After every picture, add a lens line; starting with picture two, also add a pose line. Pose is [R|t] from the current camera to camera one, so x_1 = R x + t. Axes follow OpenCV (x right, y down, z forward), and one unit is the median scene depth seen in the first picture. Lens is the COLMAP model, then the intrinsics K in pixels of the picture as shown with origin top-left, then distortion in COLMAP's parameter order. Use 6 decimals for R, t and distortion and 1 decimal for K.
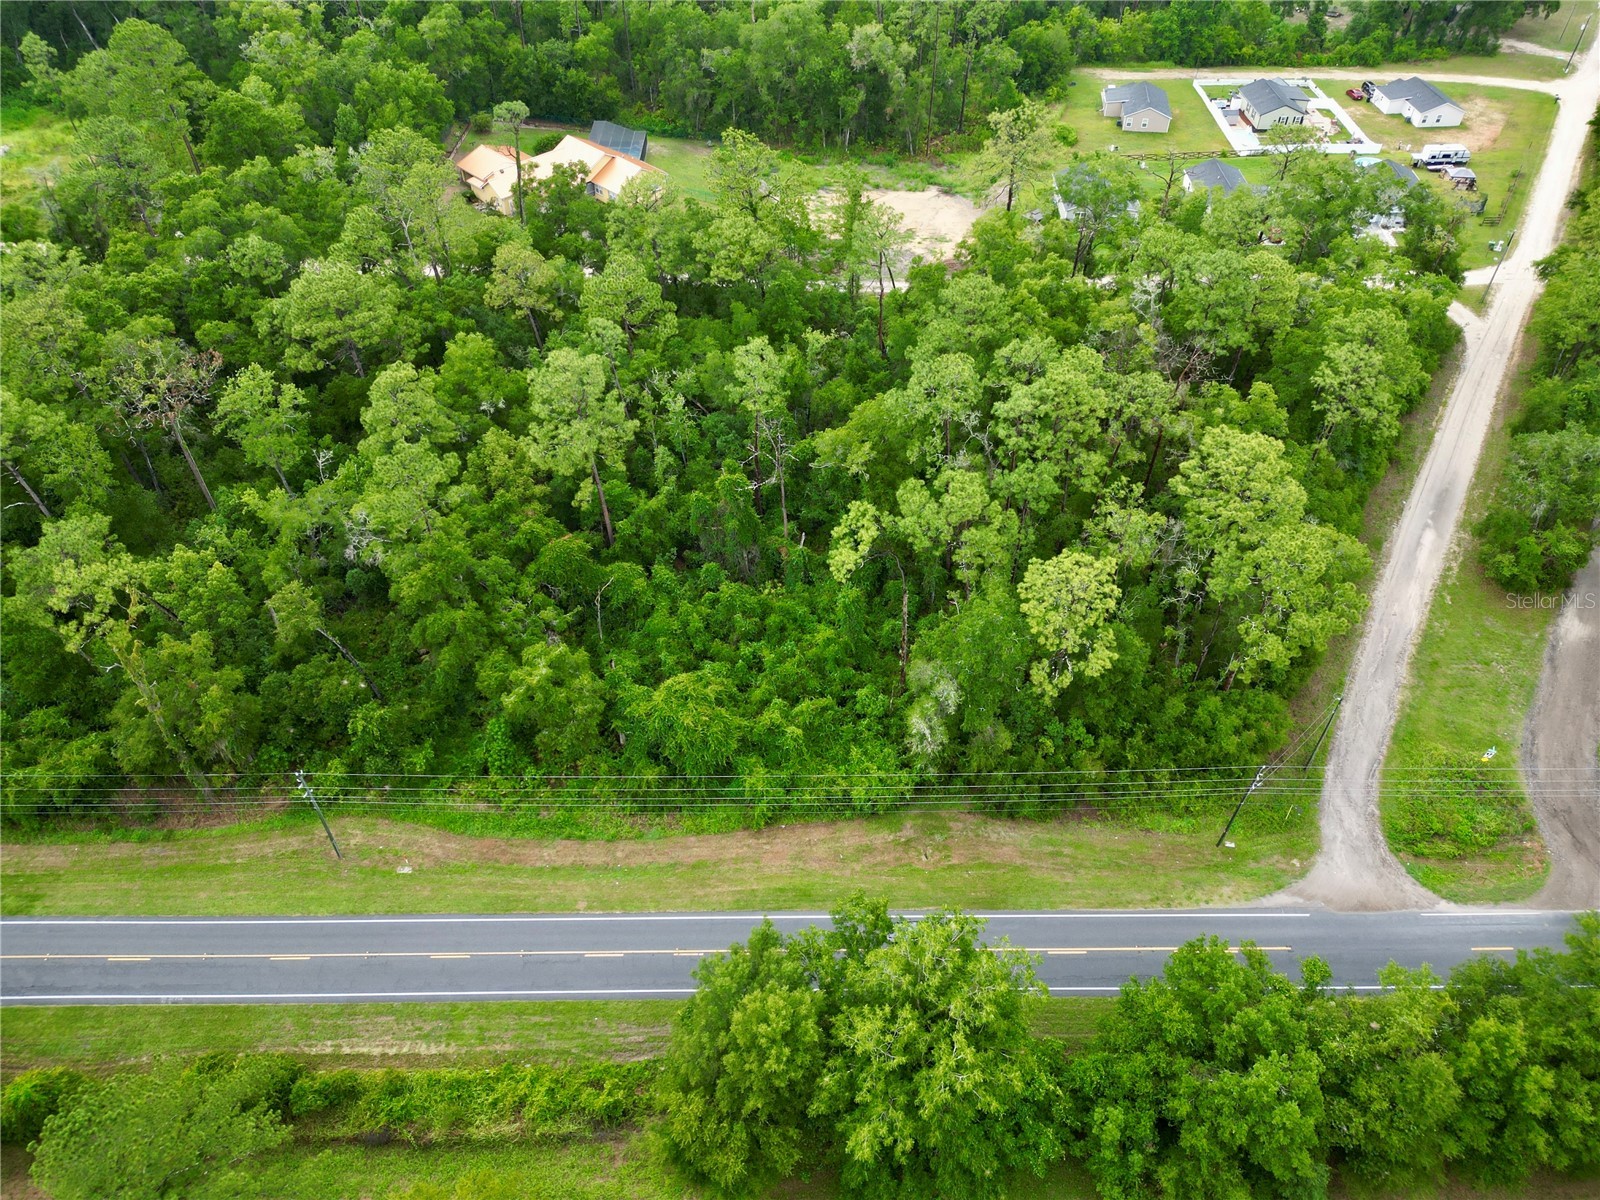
lens RADIAL K [[1107.7, 0, 790.8], [0, 1107.7, 587.9], [0, 0, 1]] dist [0.044254, -0.030296]
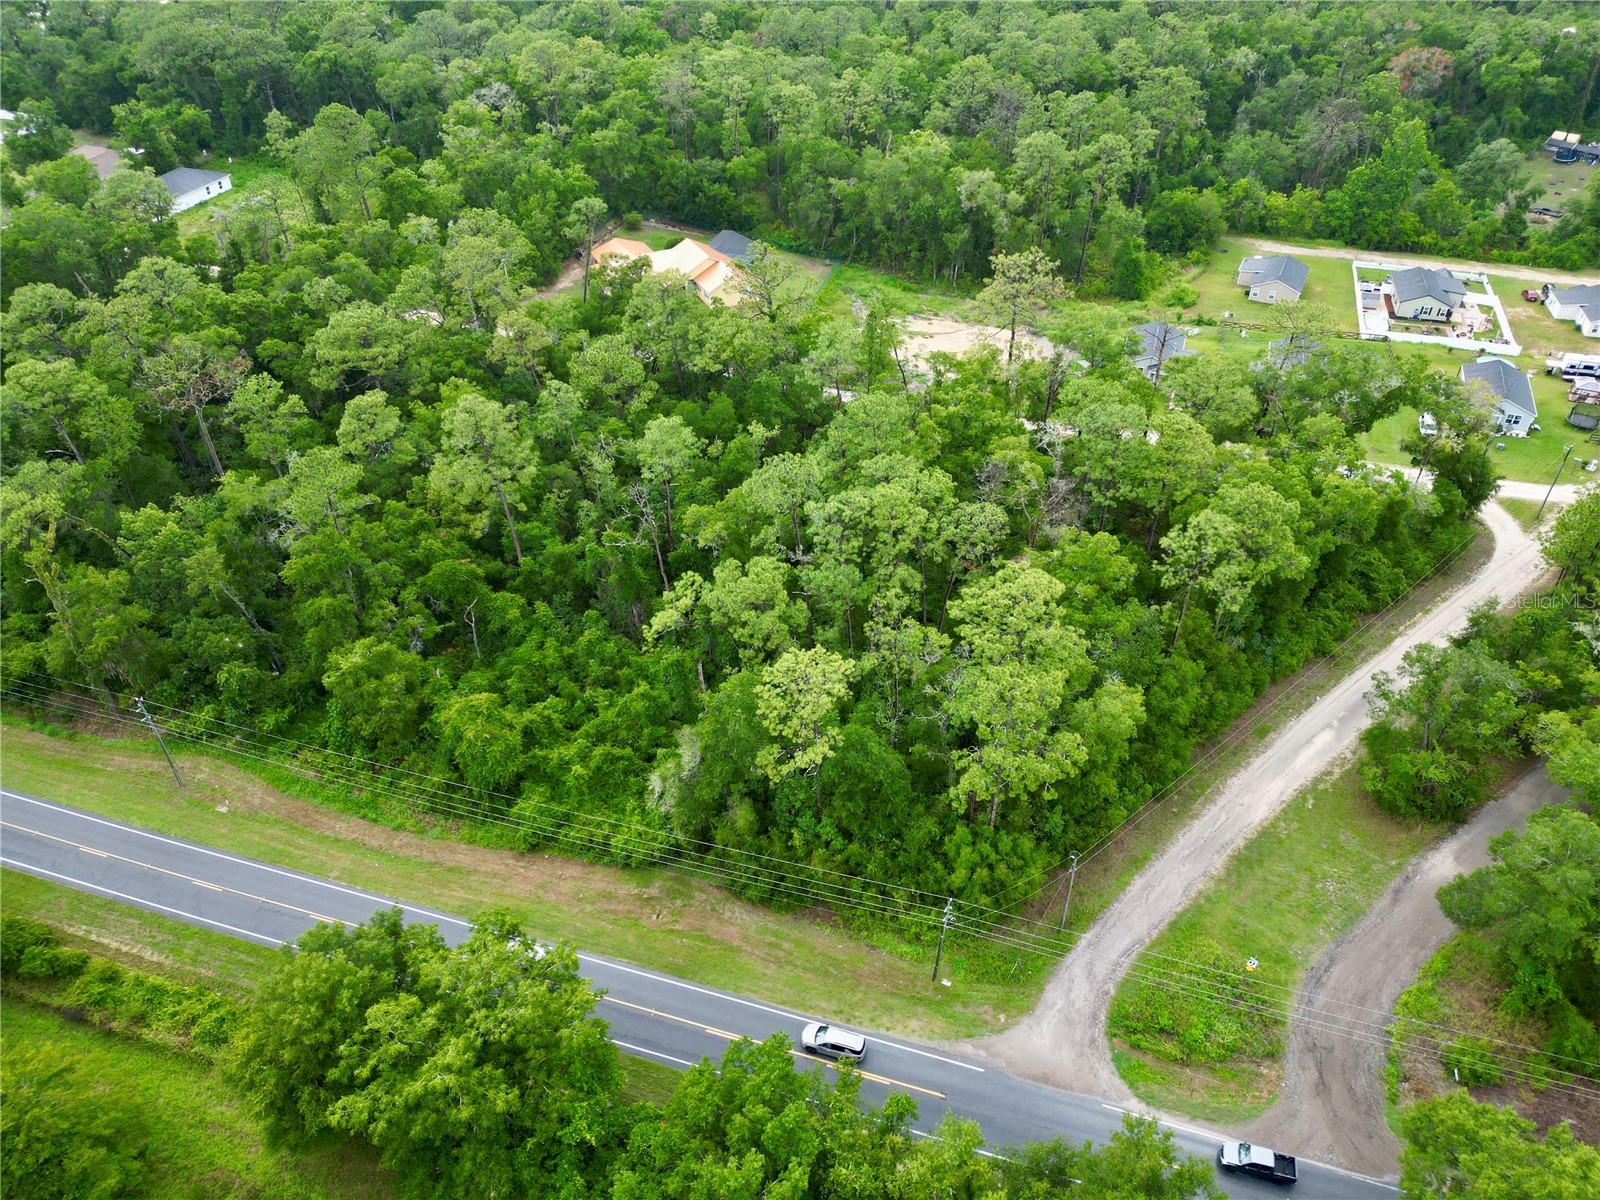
lens RADIAL K [[1107.7, 0, 800.4], [0, 1107.7, 593.4], [0, 0, 1]] dist [0.044254, -0.030296]
pose [[0.952632, 0.187027, -0.239820, 0.405071], [-0.210792, 0.974464, -0.077372, 0.001635], [0.219226, 0.124259, 0.967729, -0.006106]]
